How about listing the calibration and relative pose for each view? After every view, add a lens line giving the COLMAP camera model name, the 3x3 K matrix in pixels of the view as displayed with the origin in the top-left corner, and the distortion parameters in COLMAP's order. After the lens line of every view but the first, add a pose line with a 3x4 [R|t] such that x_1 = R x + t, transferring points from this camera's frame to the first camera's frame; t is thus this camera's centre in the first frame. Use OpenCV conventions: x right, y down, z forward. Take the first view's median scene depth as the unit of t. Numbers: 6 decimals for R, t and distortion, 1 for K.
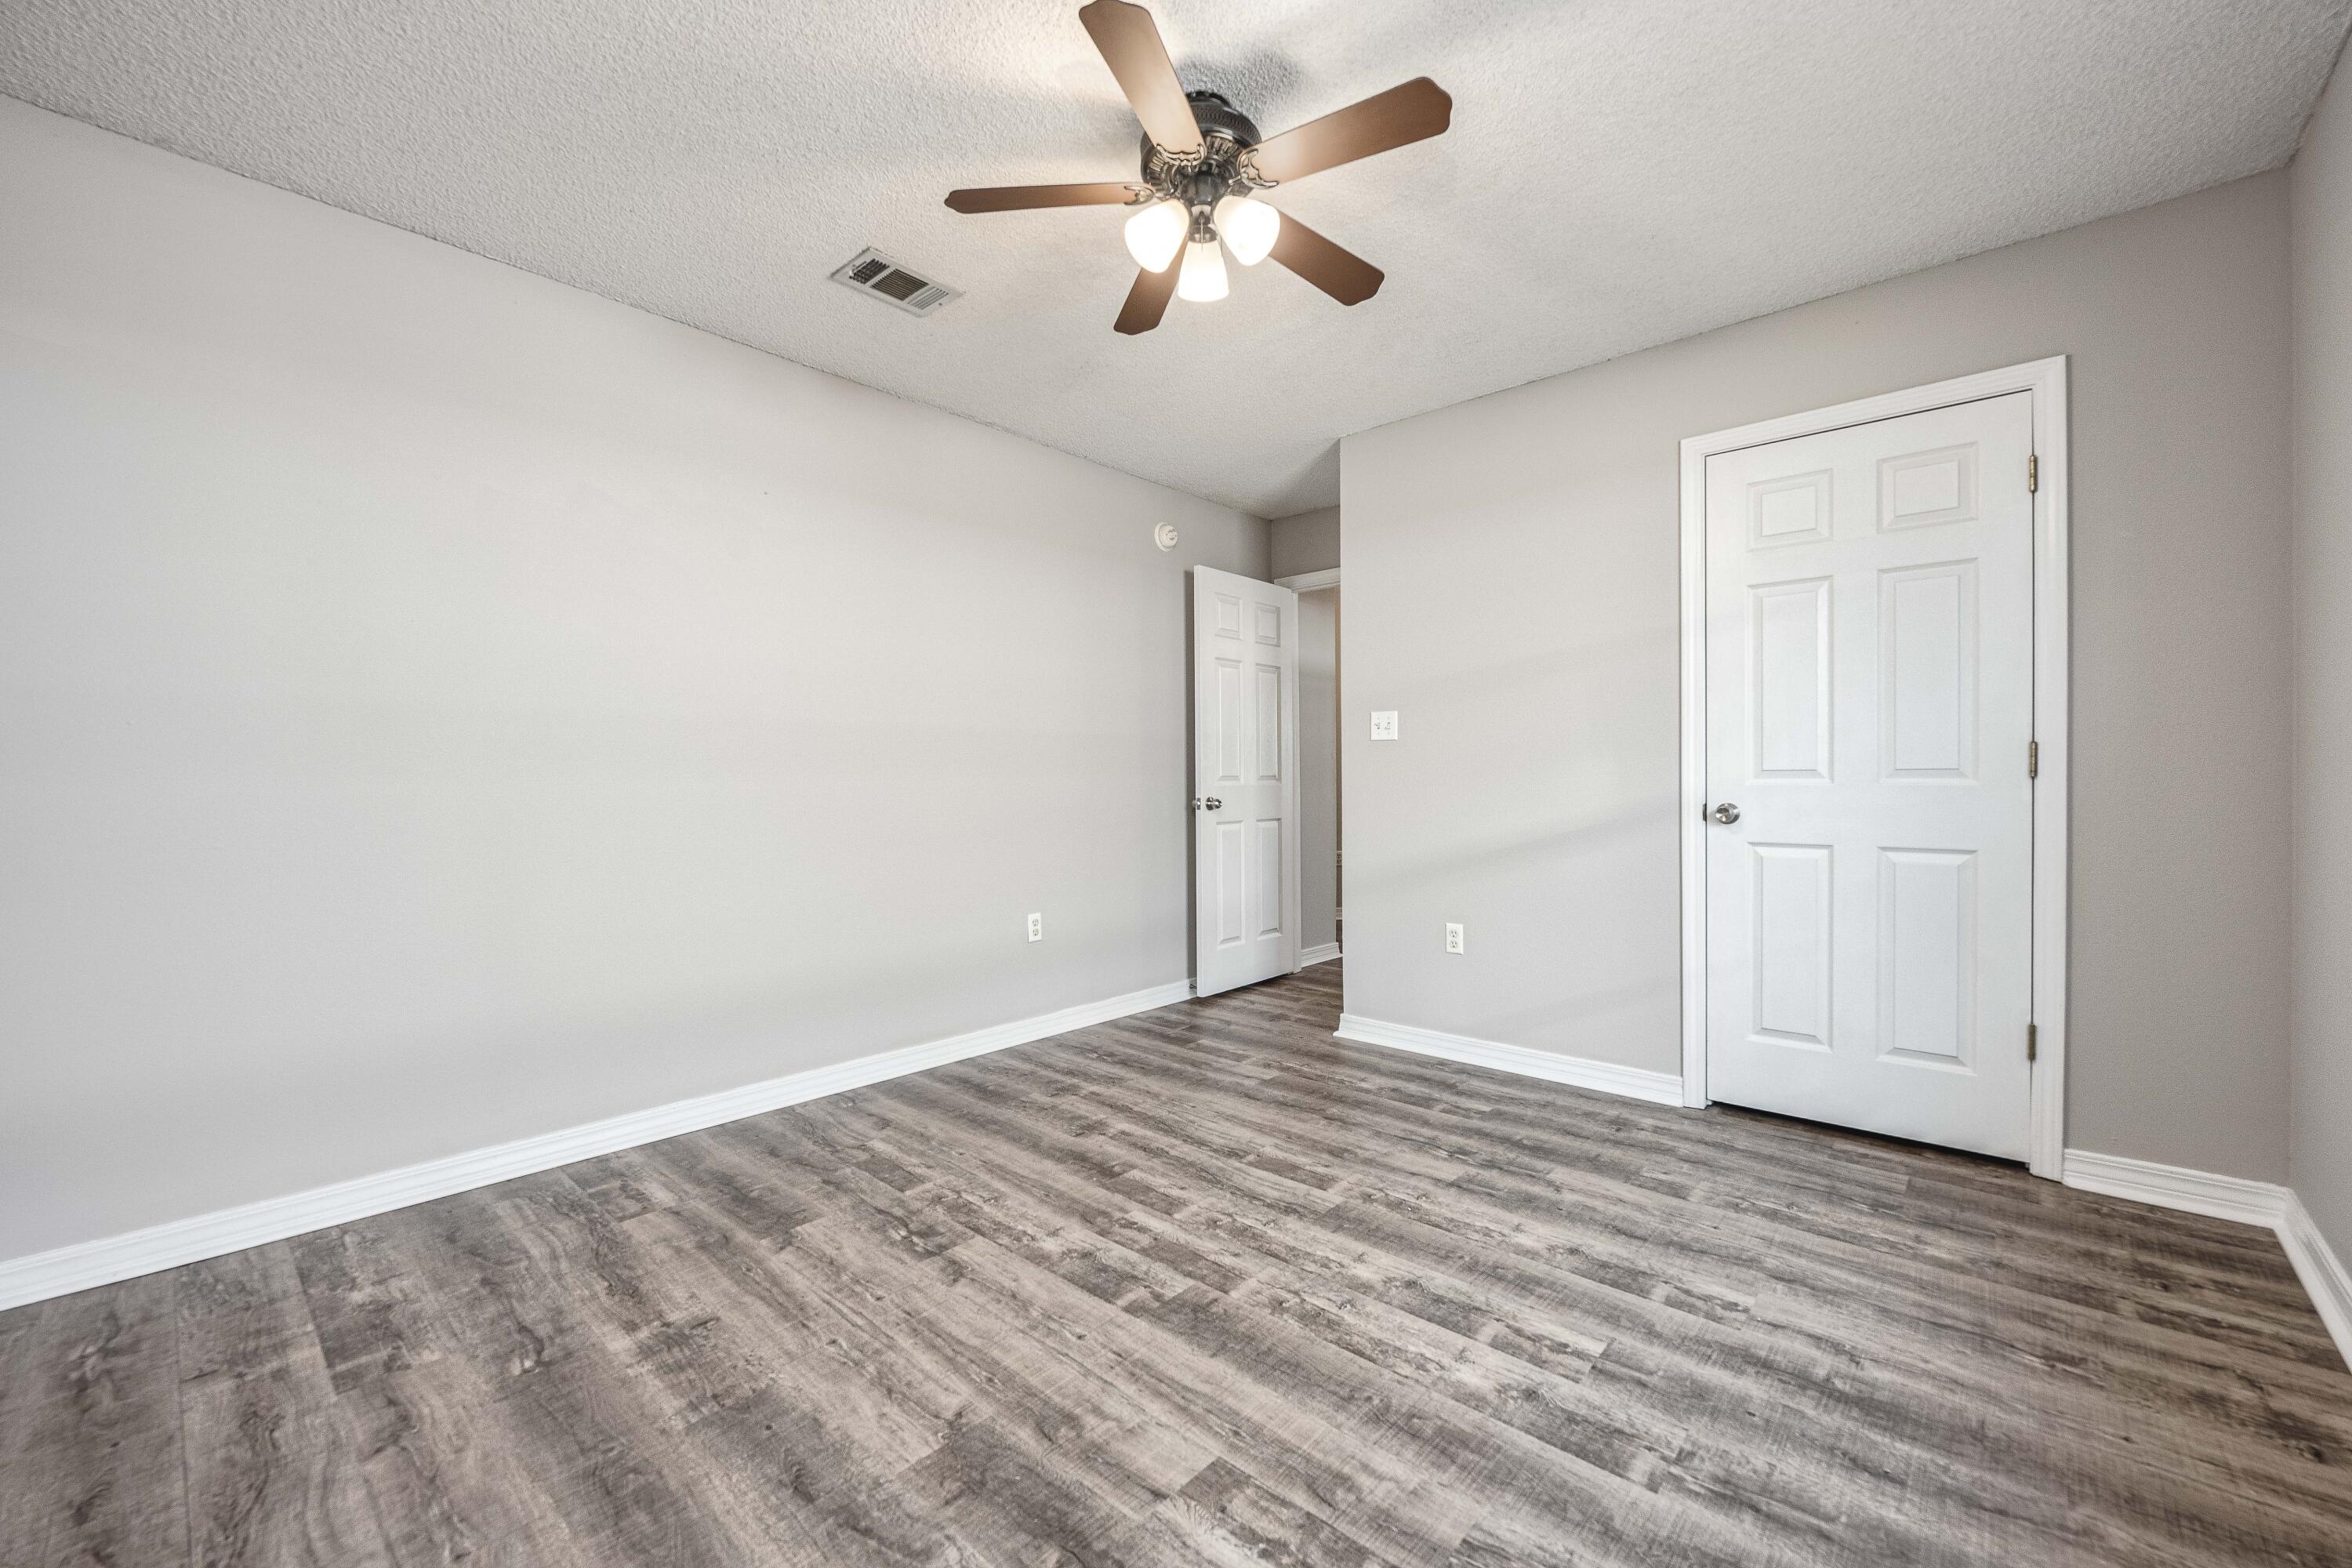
lens RADIAL K [[945.7, 0, 1179.6], [0, 945.7, 791.8], [0, 0, 1]] dist [-0.004232, 0.000705]
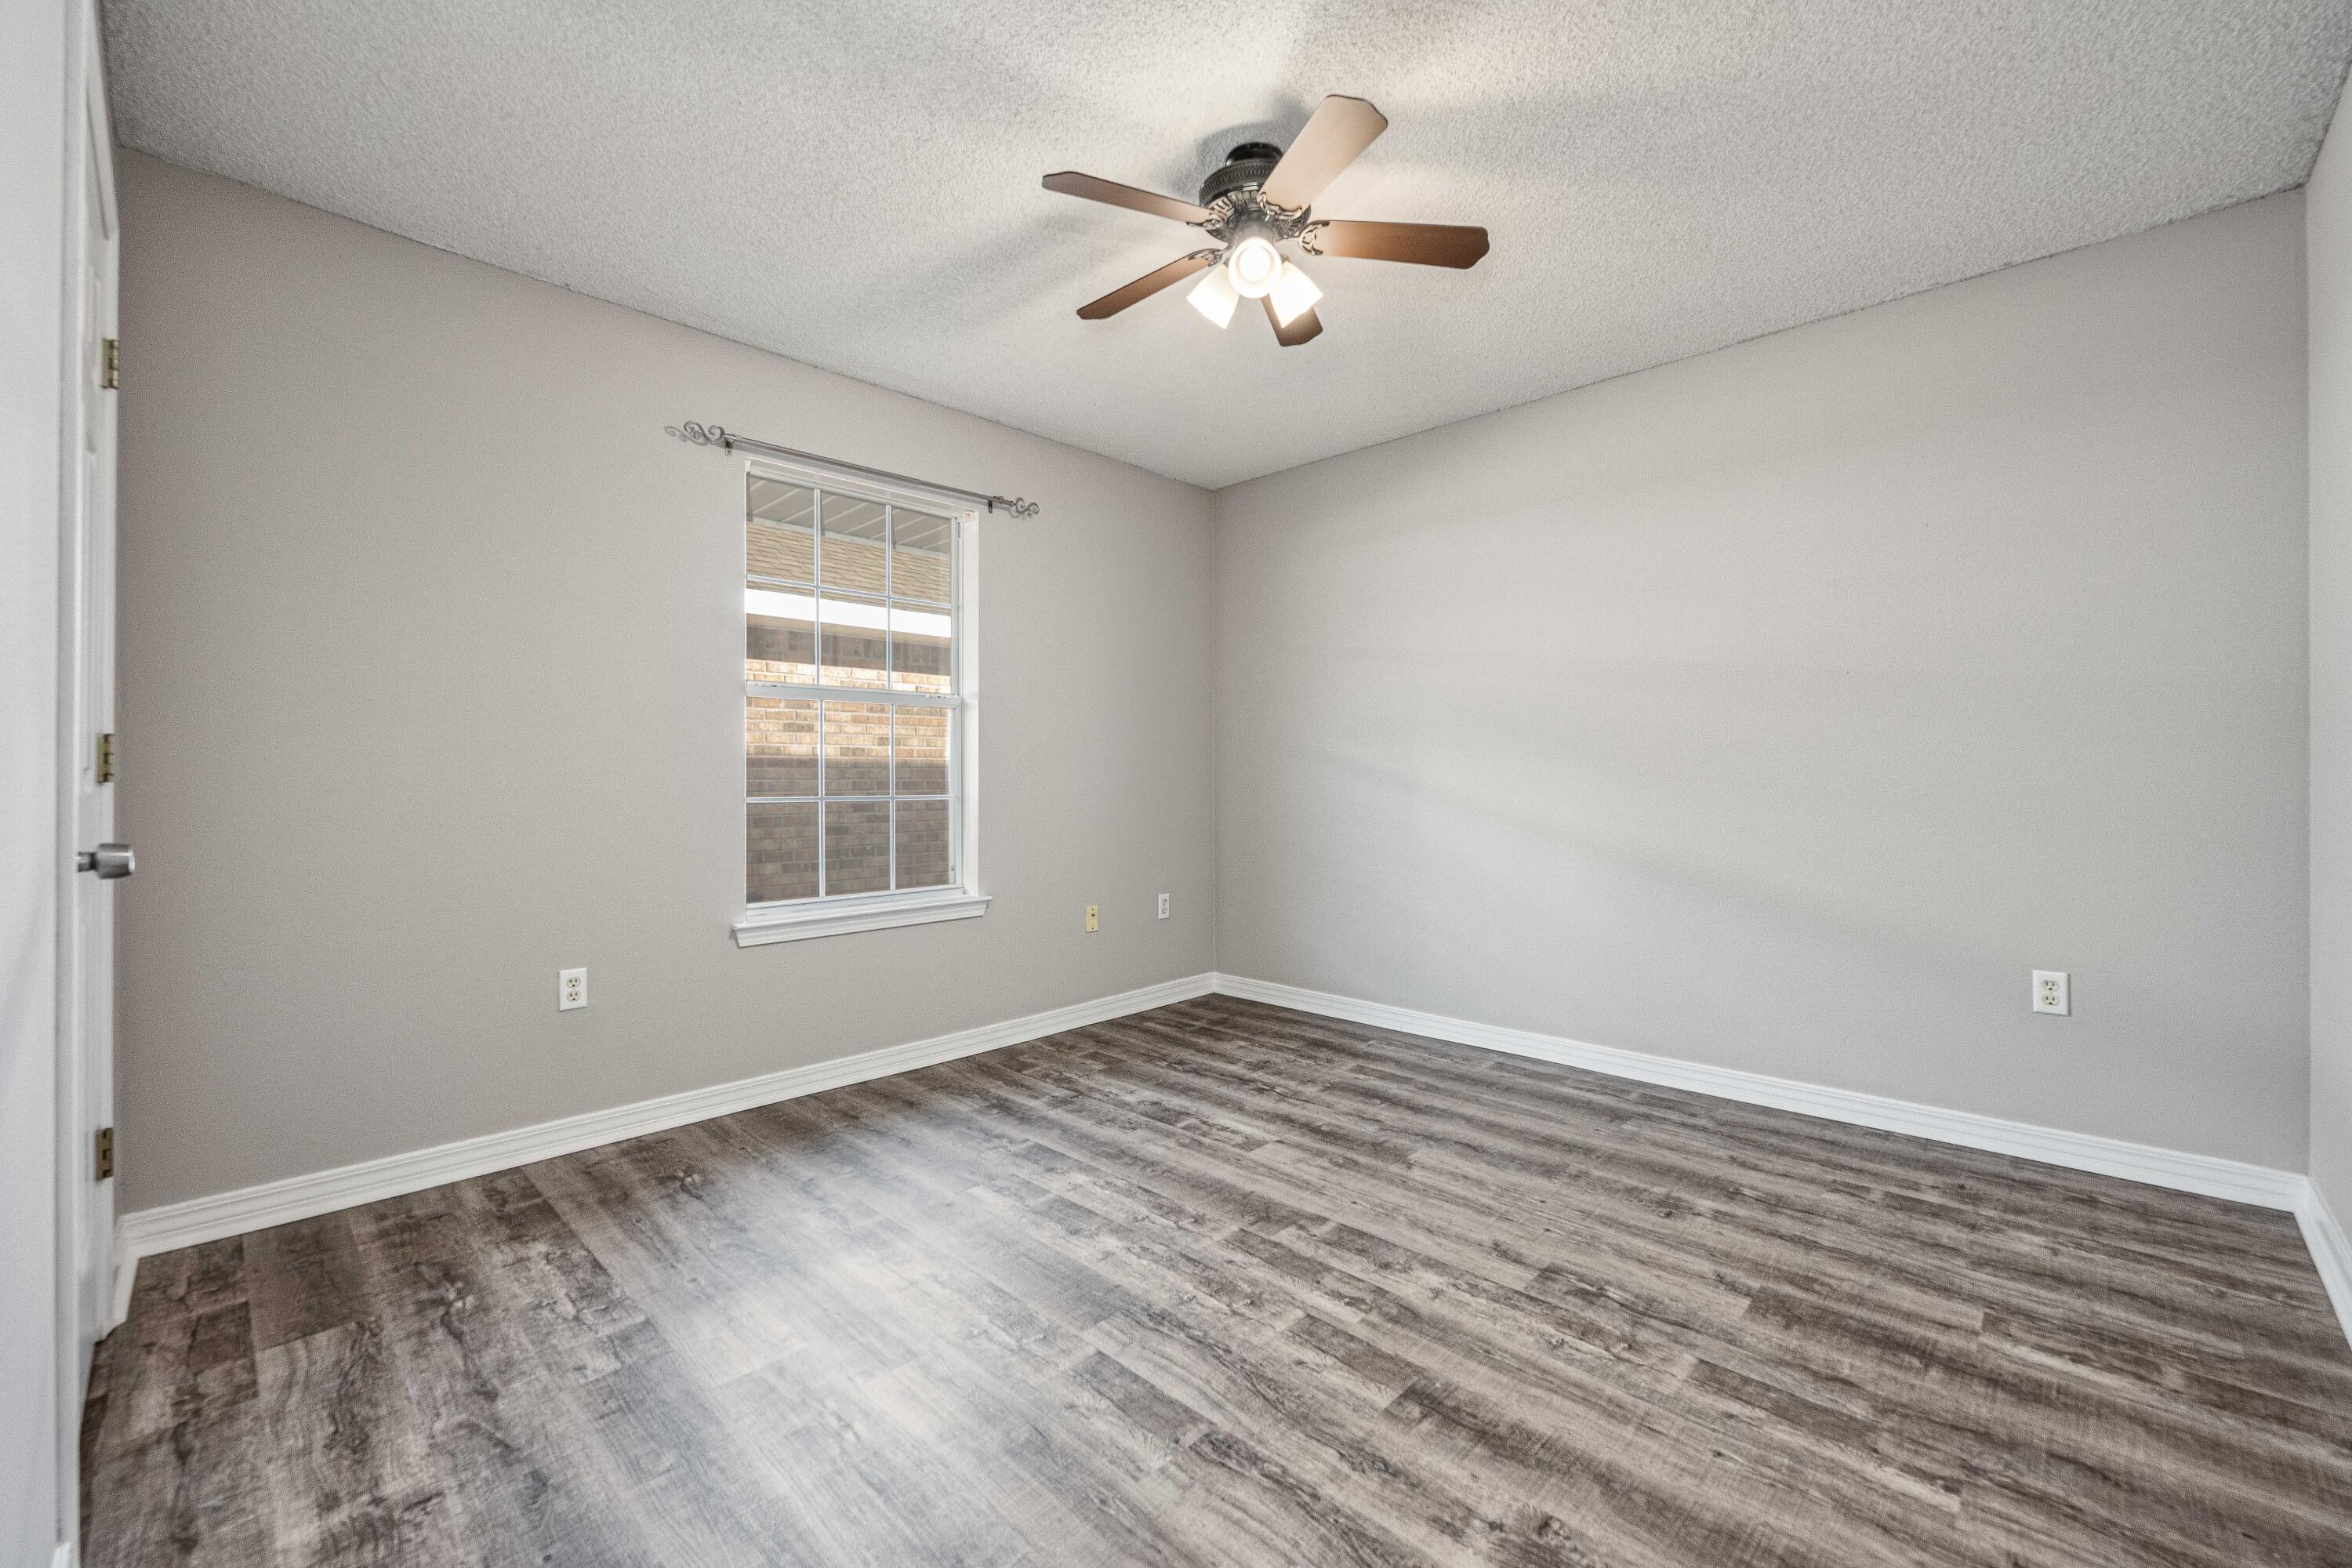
lens RADIAL K [[945.7, 0, 1177.7], [0, 945.7, 770.6], [0, 0, 1]] dist [-0.004232, 0.000705]
pose [[-0.999329, 0.009769, 0.035297, 0.075299], [0.009835, 0.999950, 0.001698, -0.020660], [-0.035279, 0.002044, -0.999375, 1.988635]]
